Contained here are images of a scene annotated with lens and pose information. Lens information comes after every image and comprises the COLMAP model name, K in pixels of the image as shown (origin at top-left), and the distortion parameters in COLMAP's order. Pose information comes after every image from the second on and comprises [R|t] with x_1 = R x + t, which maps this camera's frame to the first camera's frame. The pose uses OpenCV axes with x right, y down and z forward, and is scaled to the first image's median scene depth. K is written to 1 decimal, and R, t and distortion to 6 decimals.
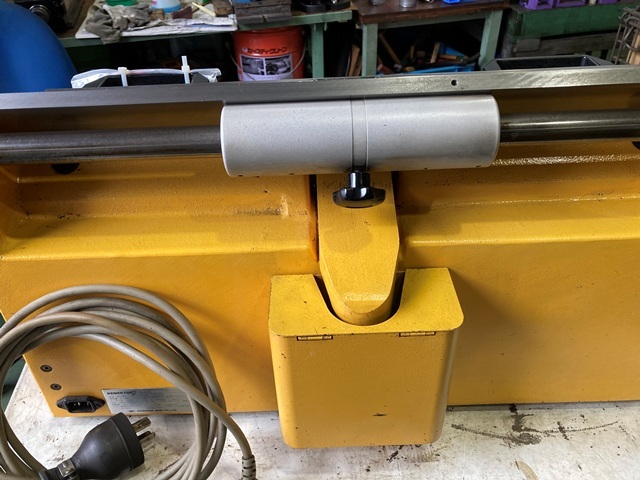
lens RADIAL K [[529.5, 0, 317.4], [0, 529.5, 233.7], [0, 0, 1]] dist [0.032537, -0.045849]
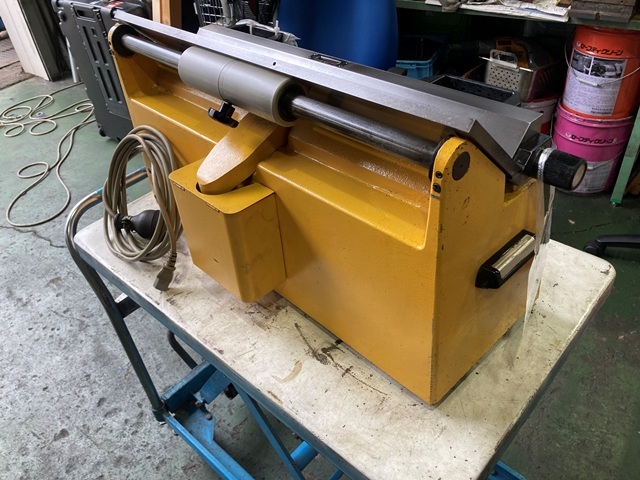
lens RADIAL K [[529.5, 0, 318.7], [0, 529.5, 240.9], [0, 0, 1]] dist [0.032537, -0.045849]
pose [[0.675368, 0.437678, -0.593562, 0.303861], [-0.399197, 0.893704, 0.204780, -0.039676], [0.620097, 0.098646, 0.778299, -0.012885]]
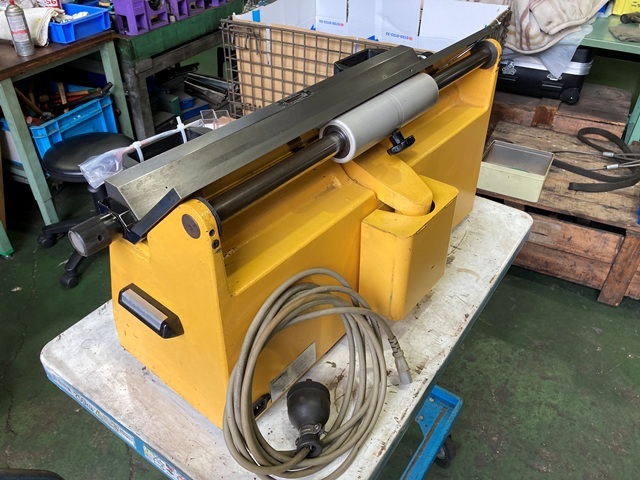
lens RADIAL K [[529.5, 0, 320.0], [0, 529.5, 239.9], [0, 0, 1]] dist [0.032537, -0.045849]
pose [[0.629659, -0.432628, 0.645261, -0.288228], [0.446526, 0.881225, 0.155106, -0.040034], [-0.635724, 0.190462, 0.748051, -0.015257]]
